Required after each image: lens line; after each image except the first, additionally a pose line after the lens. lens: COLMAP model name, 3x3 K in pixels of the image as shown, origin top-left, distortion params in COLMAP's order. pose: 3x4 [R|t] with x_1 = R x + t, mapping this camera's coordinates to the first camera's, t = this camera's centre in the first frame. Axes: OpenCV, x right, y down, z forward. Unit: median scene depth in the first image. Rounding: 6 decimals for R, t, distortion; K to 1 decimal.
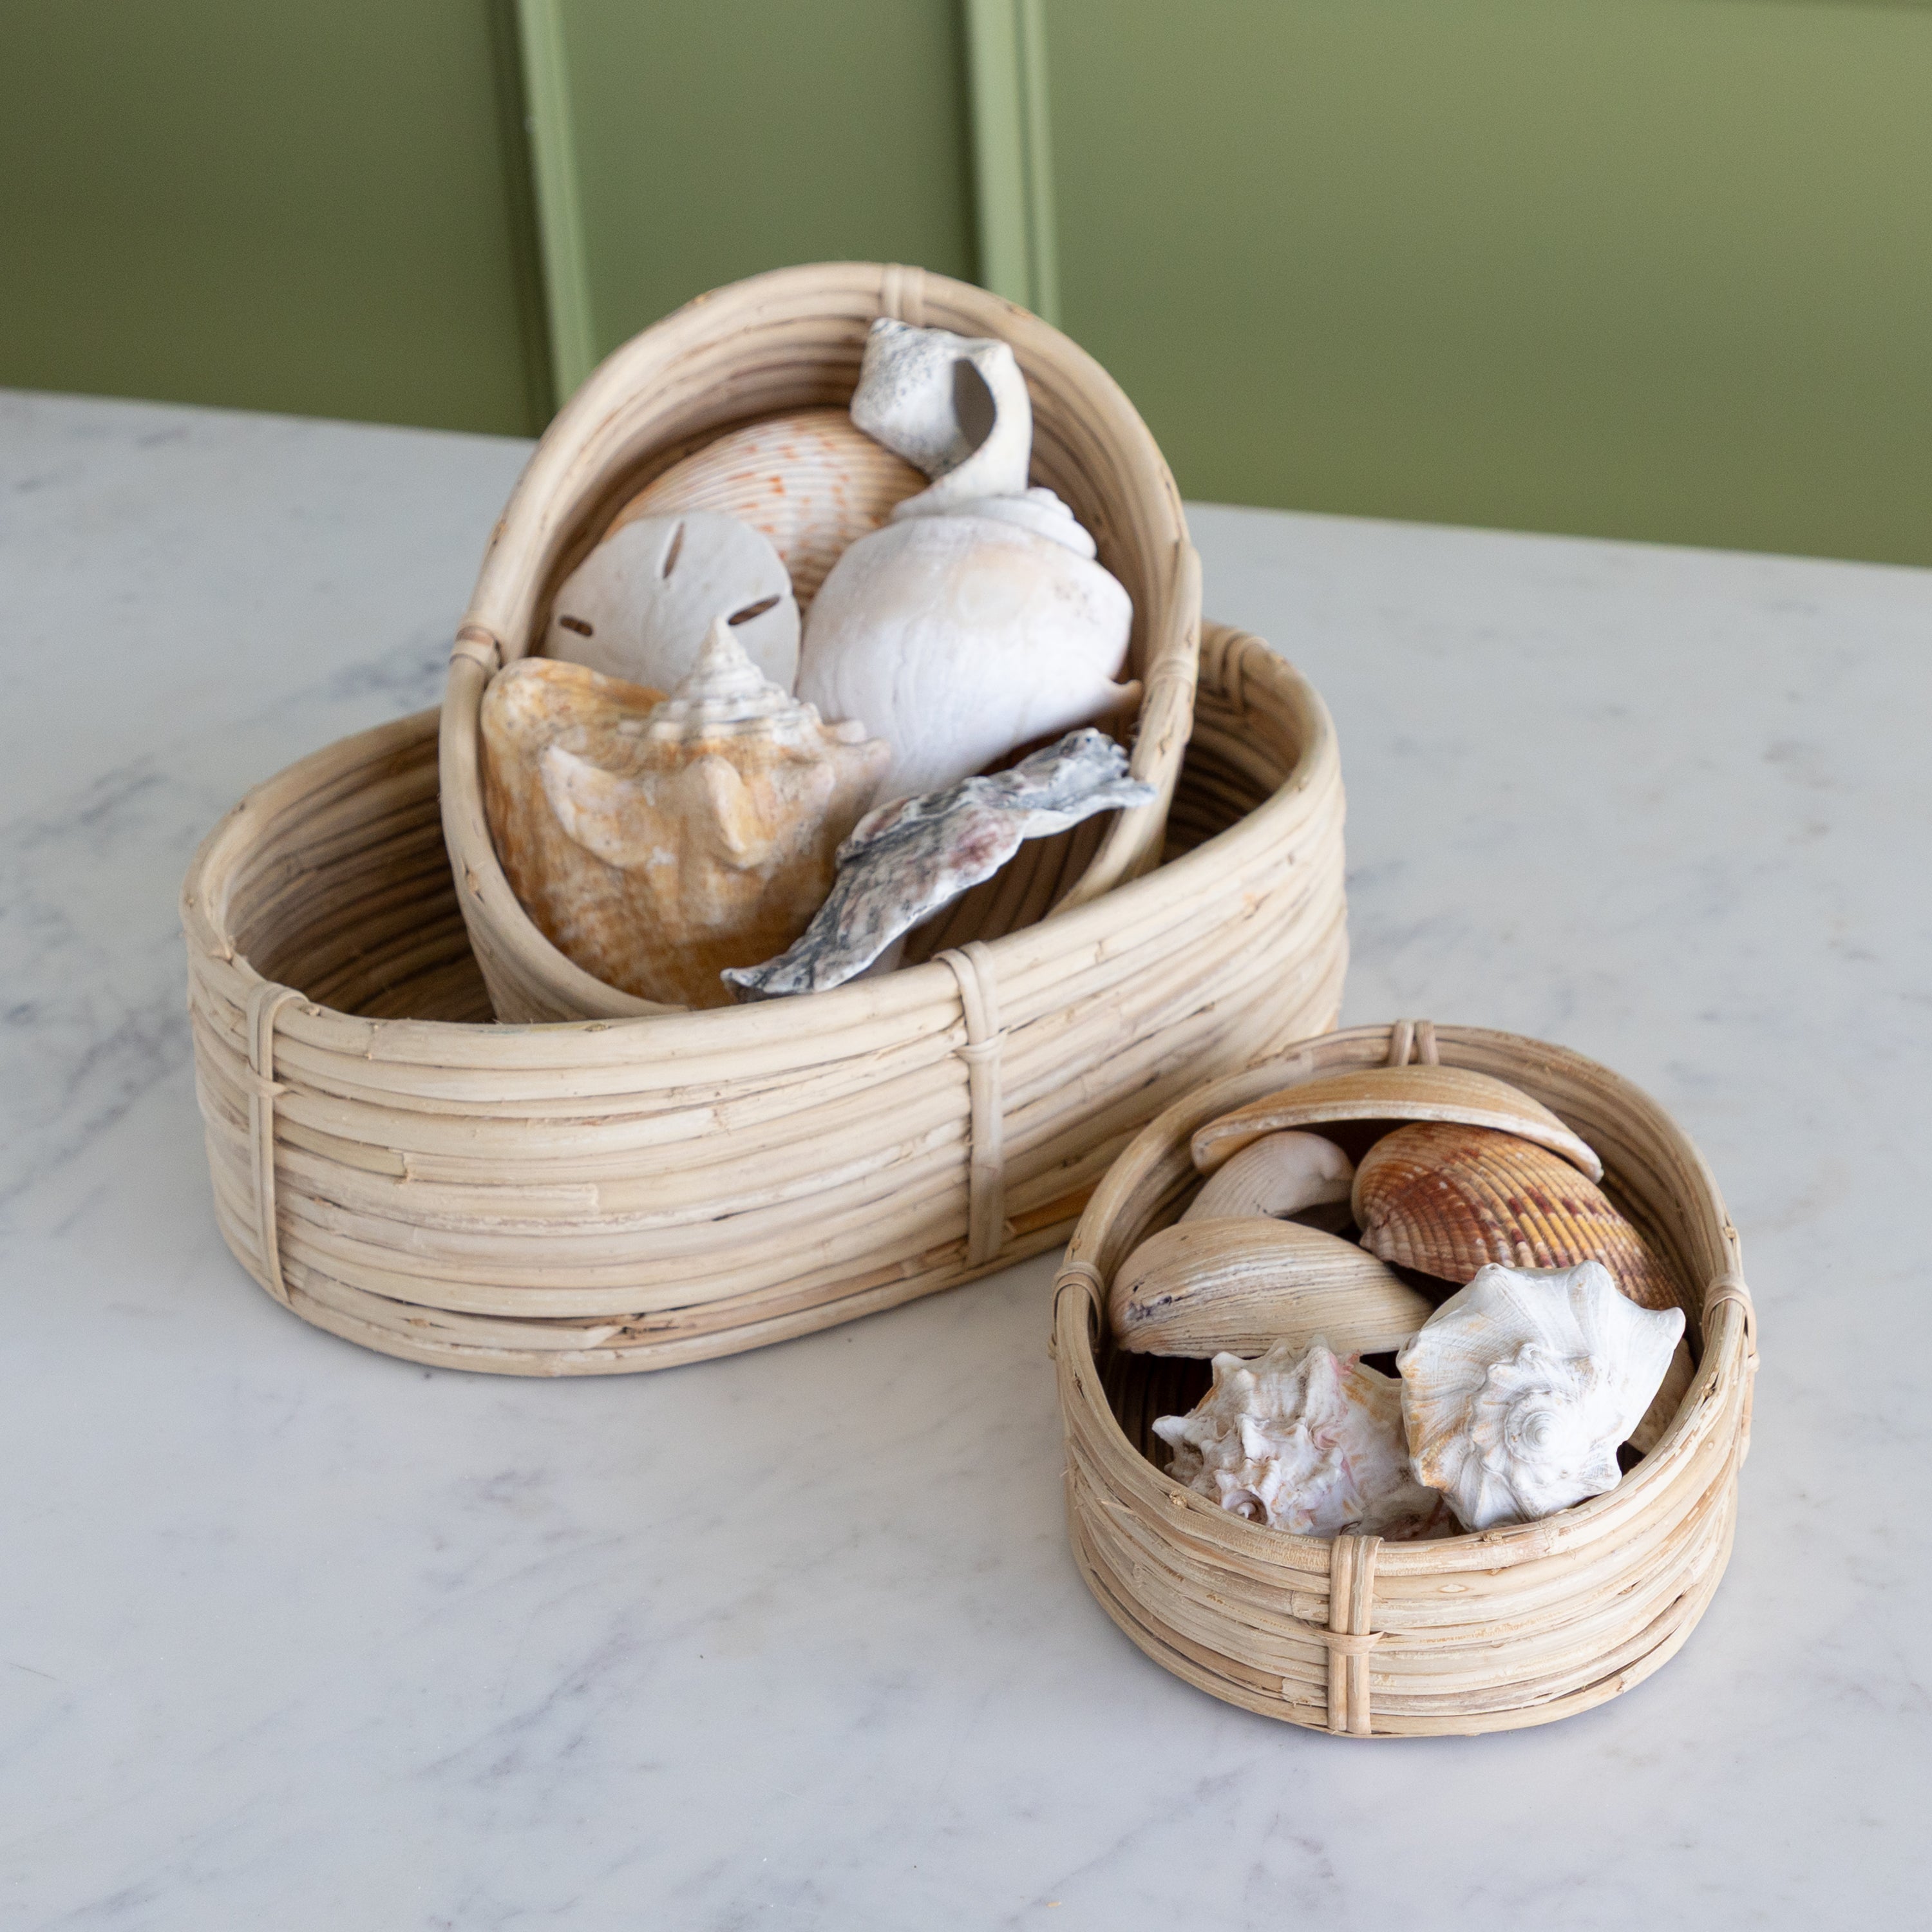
lens RADIAL K [[4615.8, 0, 1033.5], [0, 4615.8, 932.8], [0, 0, 1]] dist [0.036305, 0.000000]
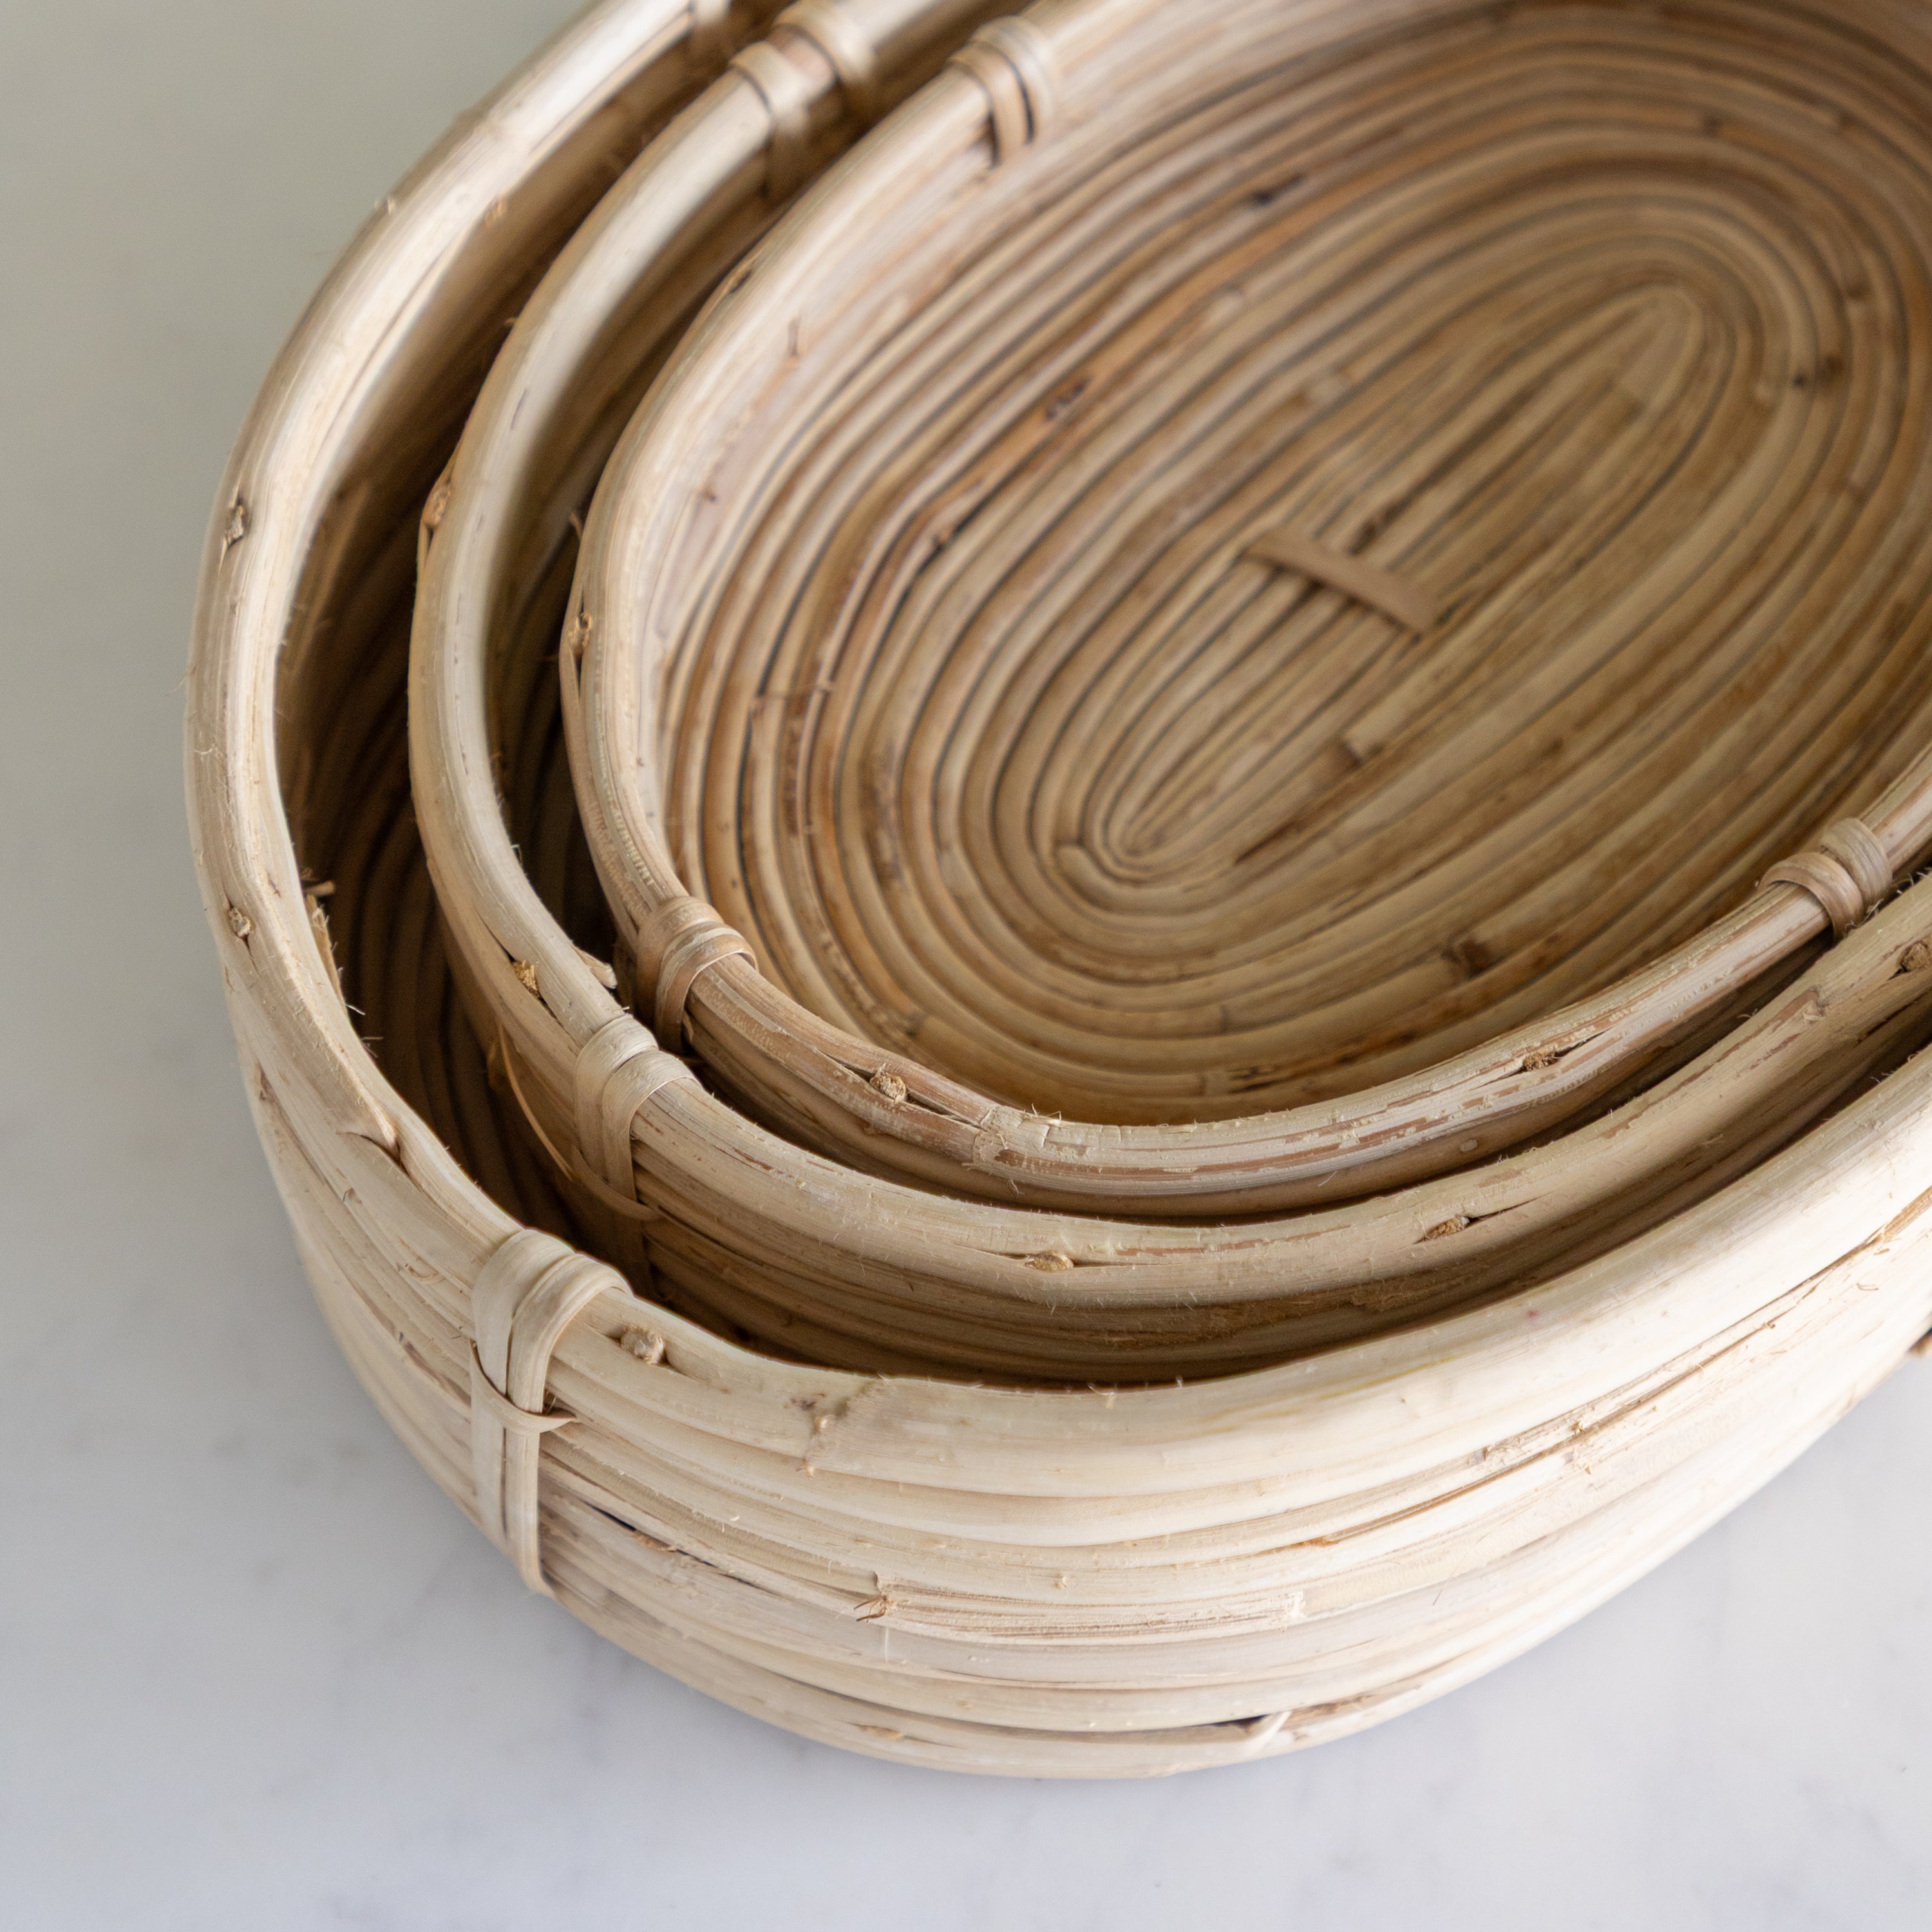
lens RADIAL K [[4615.8, 0, 938.3], [0, 4615.8, 741.4], [0, 0, 1]] dist [0.036305, 0.000000]
pose [[0.987370, -0.124248, 0.098305, -0.164221], [0.051574, 0.838742, 0.542082, -0.267386], [-0.149805, -0.530165, 0.834556, 0.656976]]
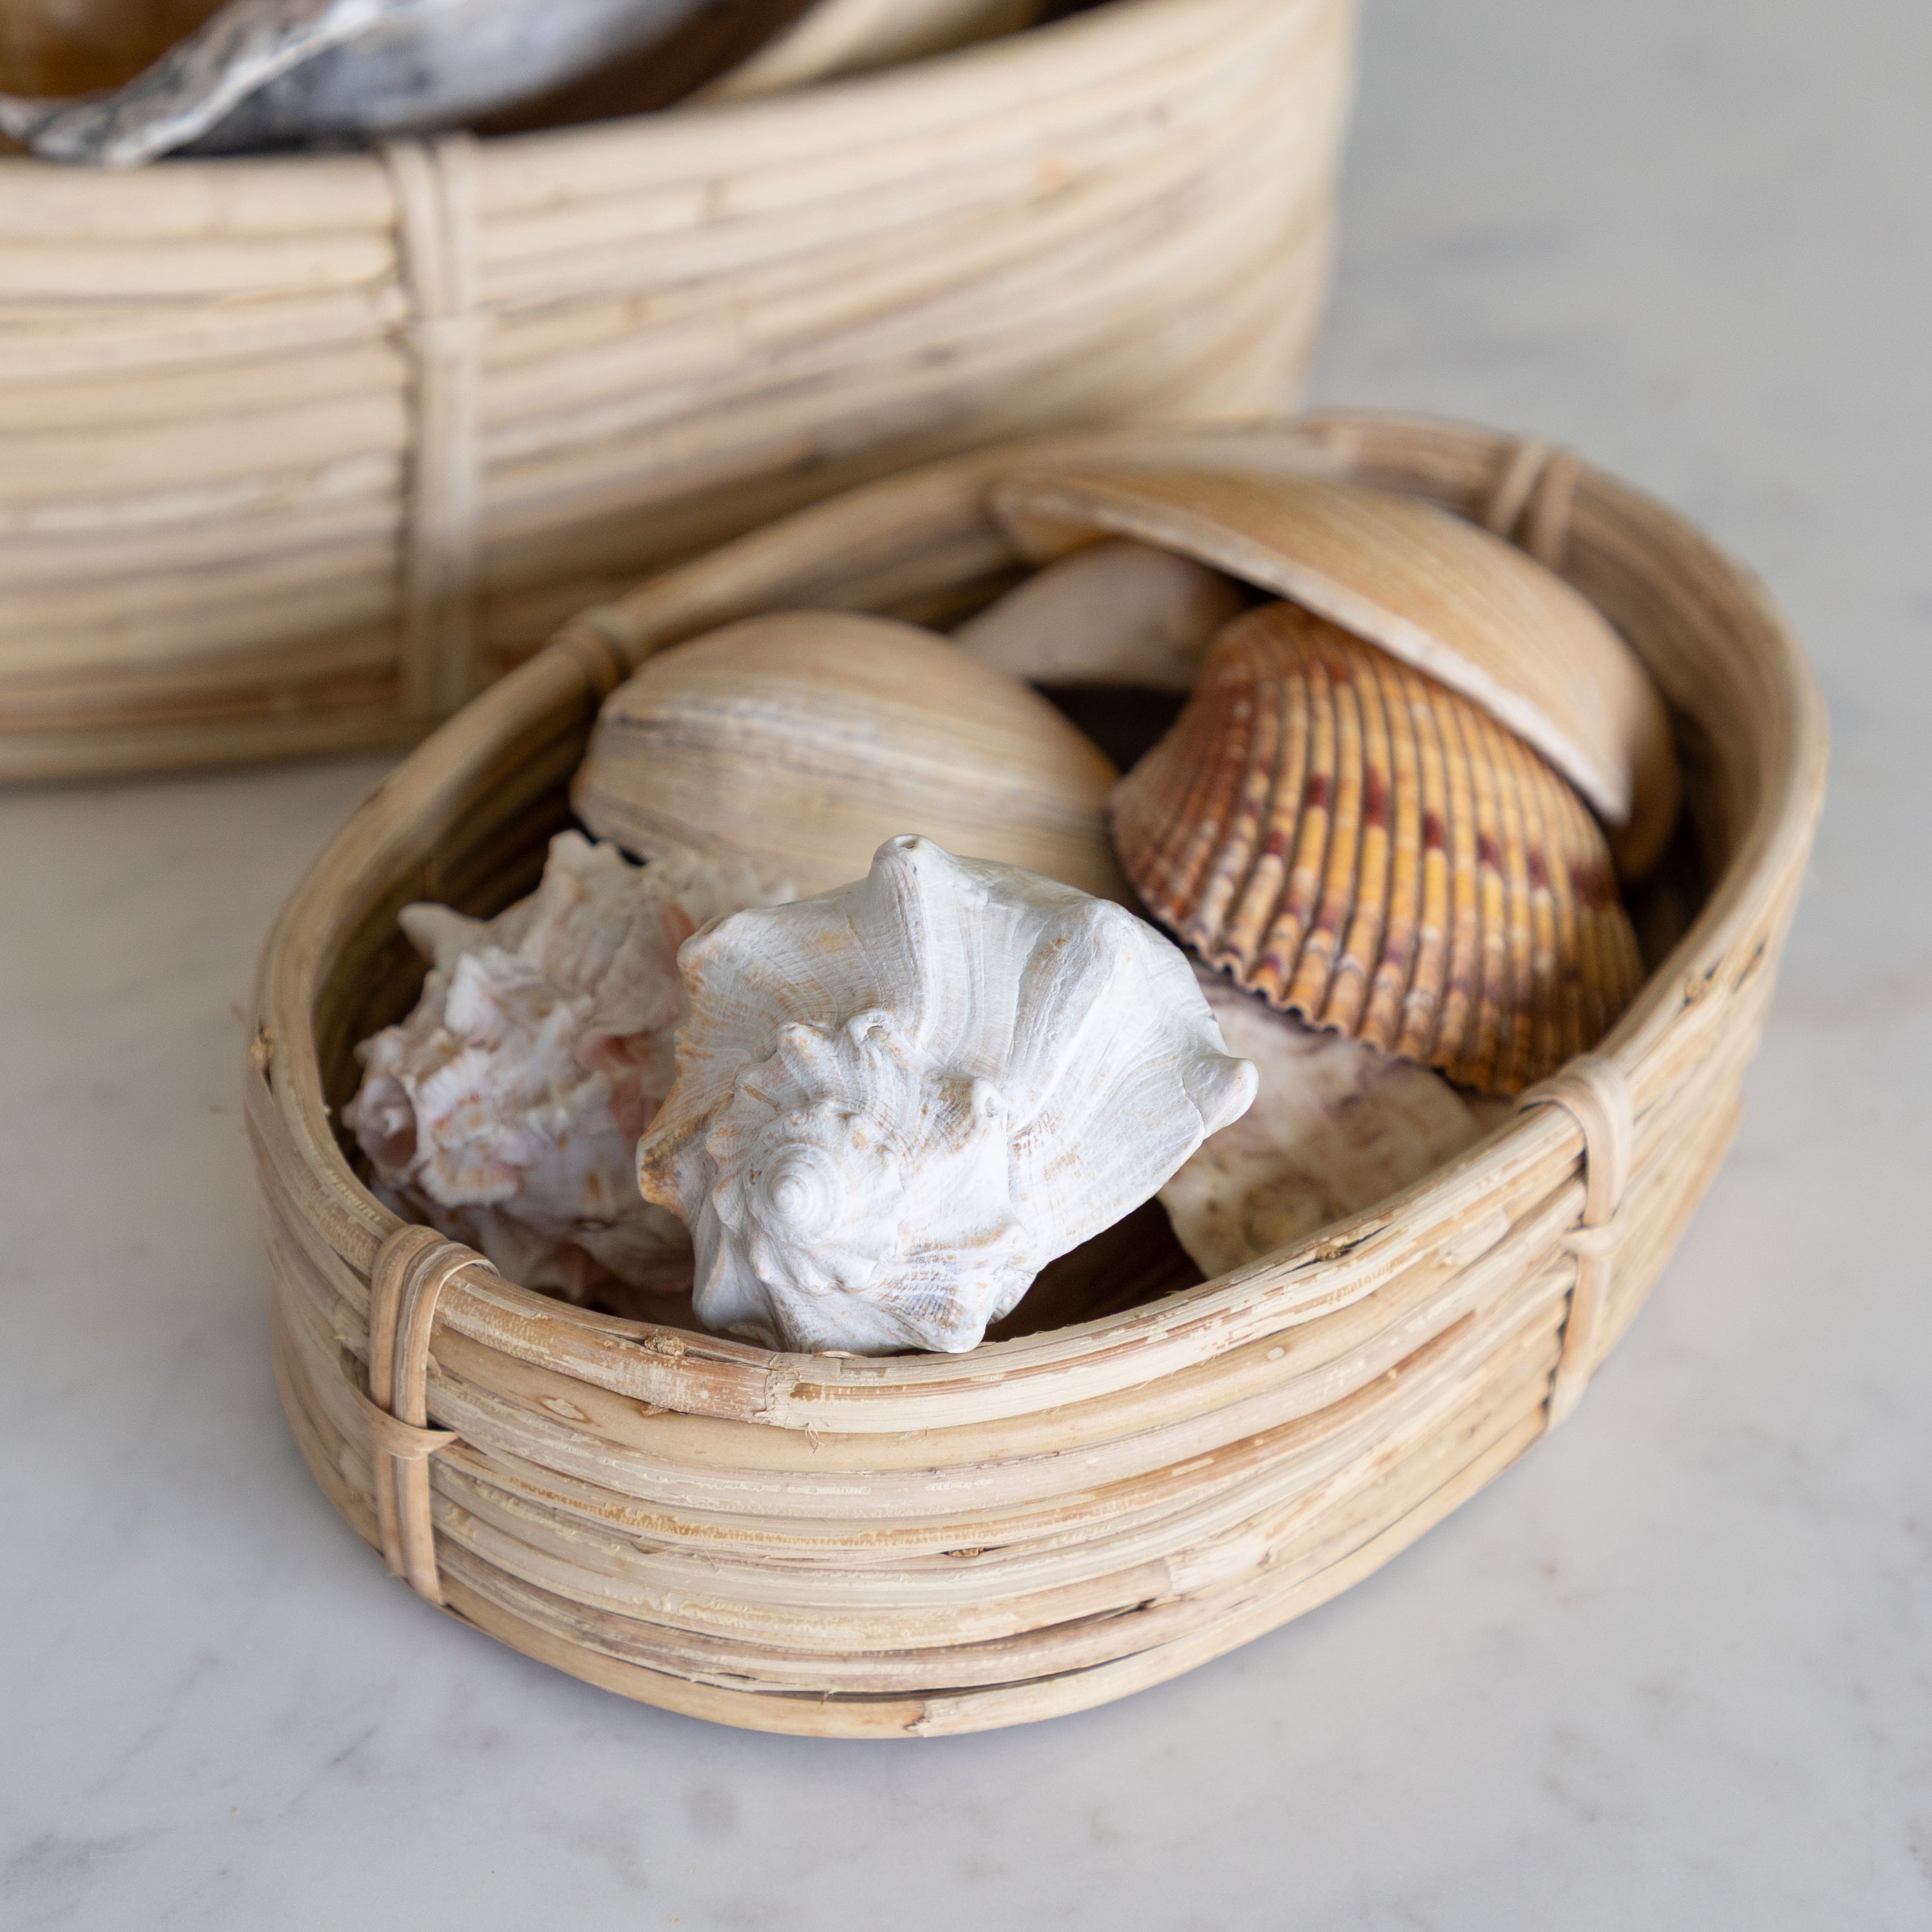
lens RADIAL K [[4615.8, 0, 951.6], [0, 4615.8, 978.9], [0, 0, 1]] dist [0.036305, 0.000000]
pose [[0.859554, 0.358682, -0.364024, 0.251629], [-0.303188, 0.931328, 0.201756, -0.011973], [0.411392, -0.063052, 0.909275, 0.492341]]
